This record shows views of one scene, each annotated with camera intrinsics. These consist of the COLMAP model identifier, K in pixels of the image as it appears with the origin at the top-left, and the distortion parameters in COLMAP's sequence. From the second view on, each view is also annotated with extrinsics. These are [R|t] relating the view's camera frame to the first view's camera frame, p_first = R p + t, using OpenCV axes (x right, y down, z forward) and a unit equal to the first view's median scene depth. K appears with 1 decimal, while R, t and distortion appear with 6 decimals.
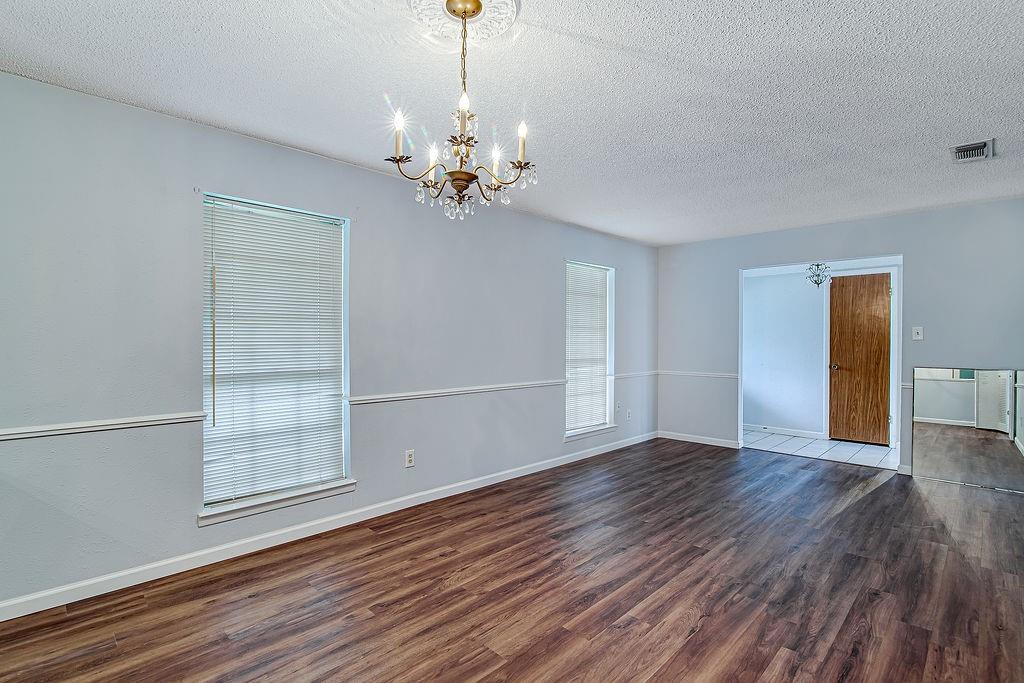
lens RADIAL K [[484.7, 0, 512.0], [0, 484.7, 341.5], [0, 0, 1]] dist [-0.014327, -0.000508]
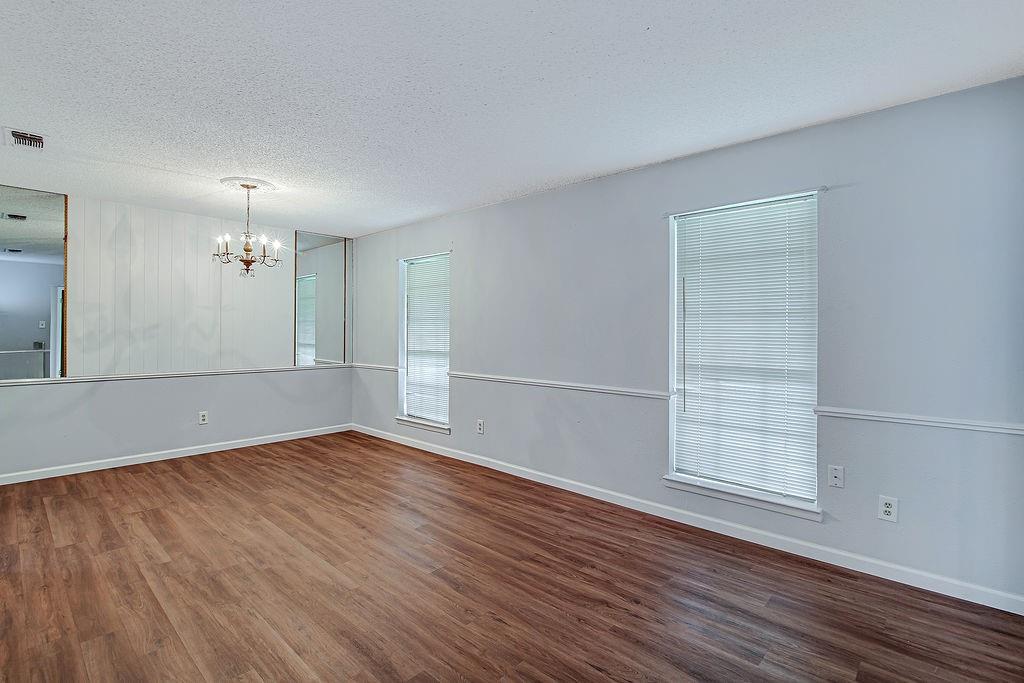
lens RADIAL K [[480.0, 0, 505.8], [0, 480.0, 330.4], [0, 0, 1]] dist [-0.015585, 0.000420]
pose [[0.030816, -0.004624, -0.999514, 1.303808], [-0.009779, 0.999940, -0.004928, -0.004918], [0.999477, 0.009926, 0.030769, 1.281051]]
